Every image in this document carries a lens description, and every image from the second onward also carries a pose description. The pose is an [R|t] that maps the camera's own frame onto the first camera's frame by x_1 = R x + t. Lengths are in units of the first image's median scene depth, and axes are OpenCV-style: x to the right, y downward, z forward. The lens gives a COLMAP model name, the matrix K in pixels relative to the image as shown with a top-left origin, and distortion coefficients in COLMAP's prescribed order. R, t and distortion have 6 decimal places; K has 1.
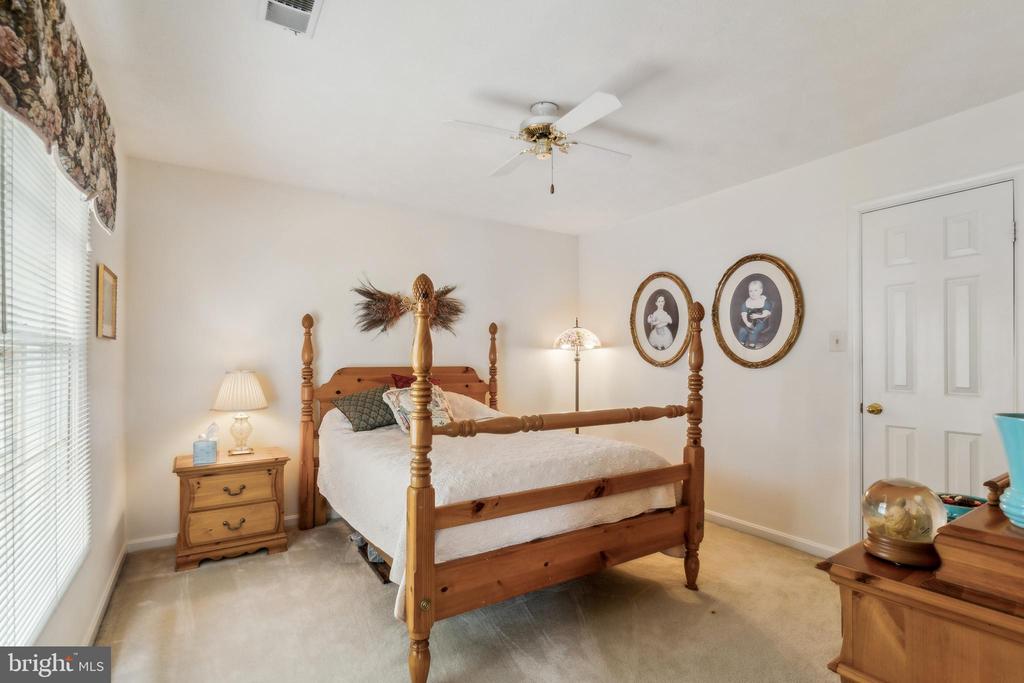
lens RADIAL K [[470.9, 0, 513.0], [0, 470.9, 349.6], [0, 0, 1]] dist [0.000232, -0.000451]
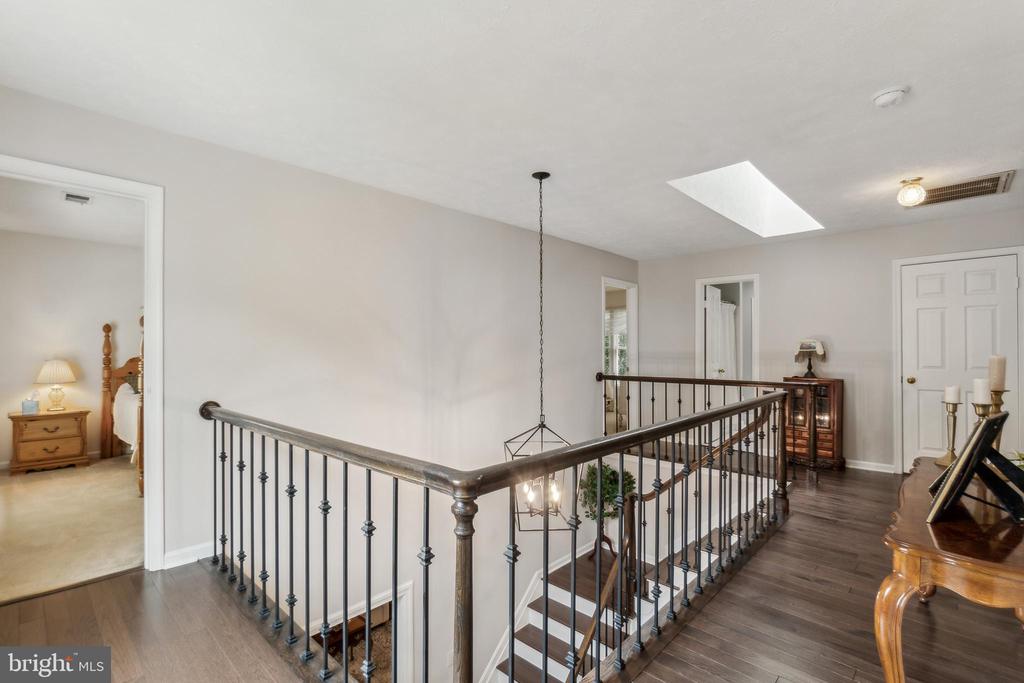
lens RADIAL K [[470.9, 0, 509.7], [0, 470.9, 342.6], [0, 0, 1]] dist [0.000232, -0.000451]
pose [[0.973824, 0.003916, 0.227271, 0.588191], [-0.005401, 0.999968, 0.005913, -0.031967], [-0.227240, -0.006986, 0.973814, -0.956135]]
